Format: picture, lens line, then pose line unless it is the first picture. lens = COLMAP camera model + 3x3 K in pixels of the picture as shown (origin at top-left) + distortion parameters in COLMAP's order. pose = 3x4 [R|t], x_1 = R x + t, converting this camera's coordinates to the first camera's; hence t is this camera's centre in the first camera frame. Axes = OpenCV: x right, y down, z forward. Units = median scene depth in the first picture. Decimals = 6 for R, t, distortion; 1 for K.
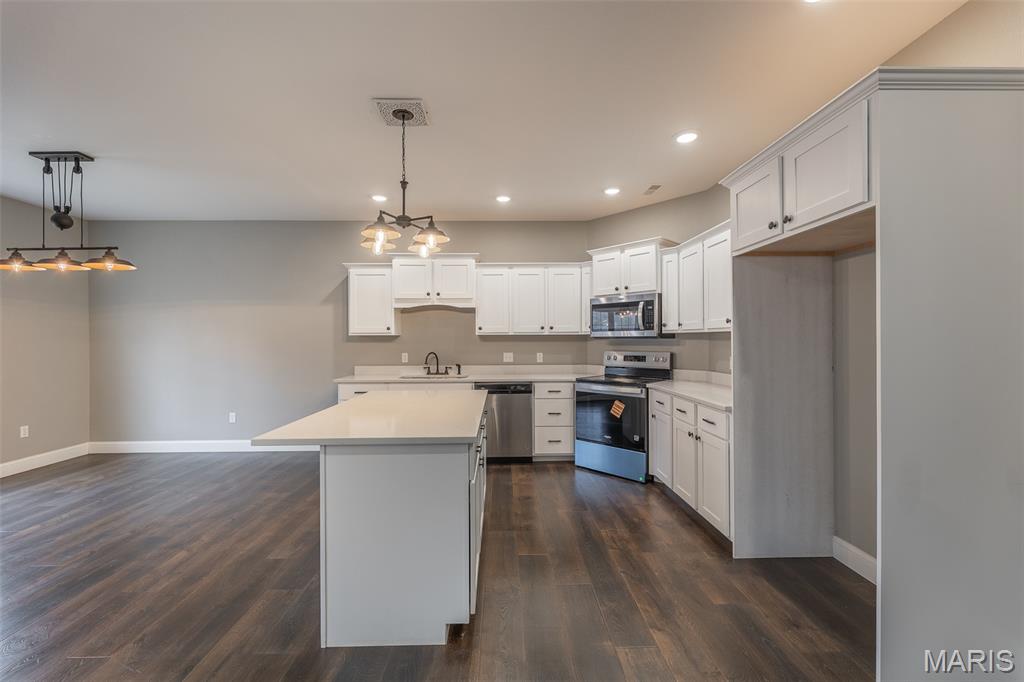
lens RADIAL K [[412.1, 0, 509.1], [0, 412.1, 341.0], [0, 0, 1]] dist [0.000687, 0.000040]
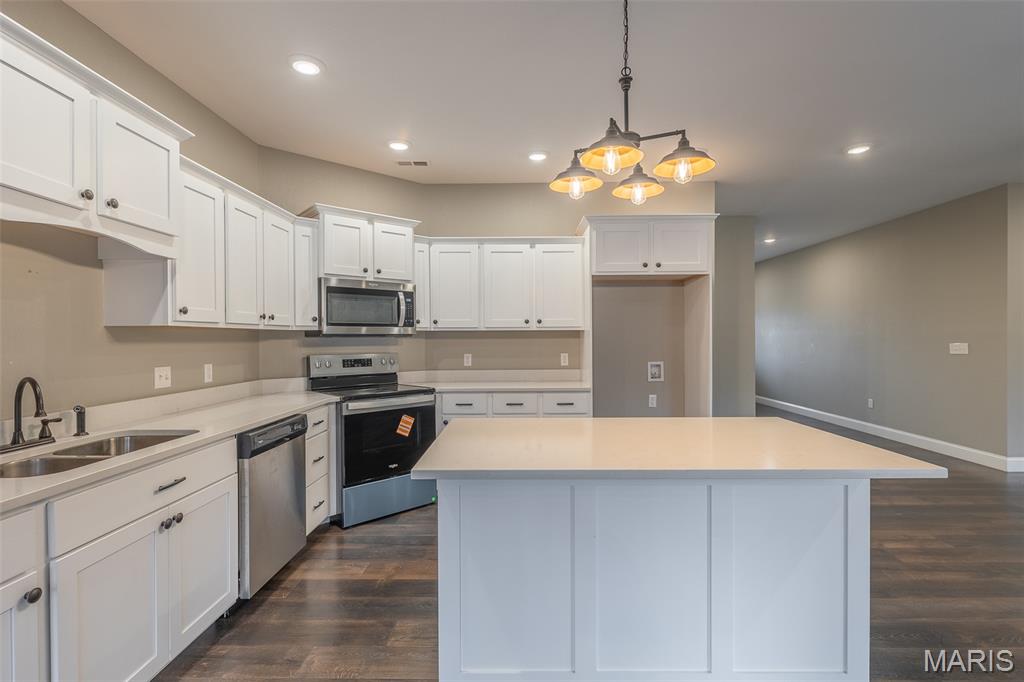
lens RADIAL K [[482.1, 0, 512.4], [0, 482.1, 343.6], [0, 0, 1]] dist [-0.000690, -0.000042]
pose [[0.033643, -0.006796, 0.999411, -0.601604], [0.009122, 0.999937, 0.006493, 0.003057], [-0.999392, 0.008898, 0.033703, 0.702838]]
